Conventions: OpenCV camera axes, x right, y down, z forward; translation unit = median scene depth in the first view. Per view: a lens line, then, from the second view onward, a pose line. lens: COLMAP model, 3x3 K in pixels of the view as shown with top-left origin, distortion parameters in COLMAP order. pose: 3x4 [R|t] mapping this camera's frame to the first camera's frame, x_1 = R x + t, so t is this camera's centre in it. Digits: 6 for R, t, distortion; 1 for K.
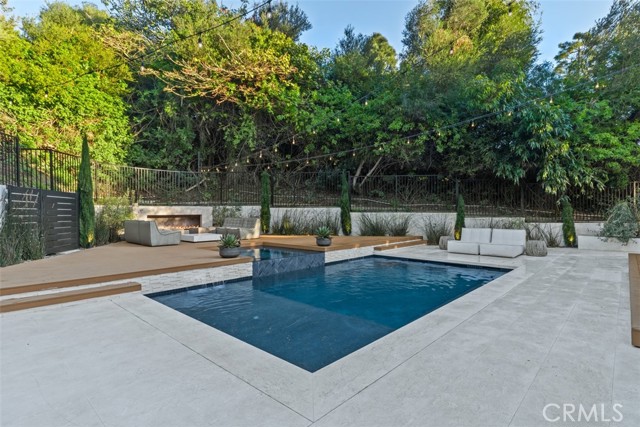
lens RADIAL K [[330.2, 0, 320.0], [0, 330.2, 213.5], [0, 0, 1]] dist [-0.000405, -0.000379]
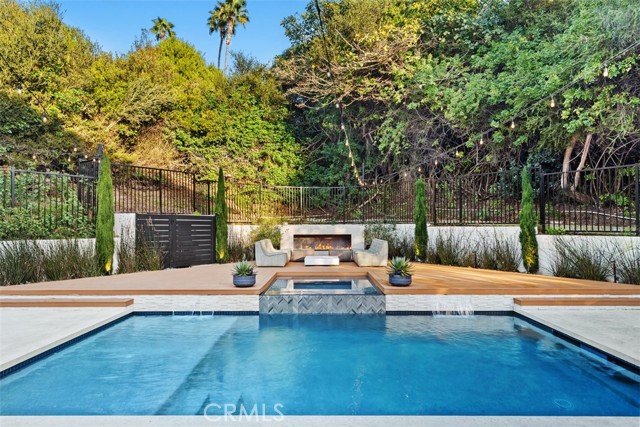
lens RADIAL K [[383.2, 0, 318.4], [0, 383.2, 223.3], [0, 0, 1]] dist [0.005845, 0.000943]
pose [[0.674556, -0.004639, -0.738209, 0.358374], [-0.003300, 0.999951, -0.009299, -0.017351], [0.738216, 0.008708, 0.674508, 0.249926]]
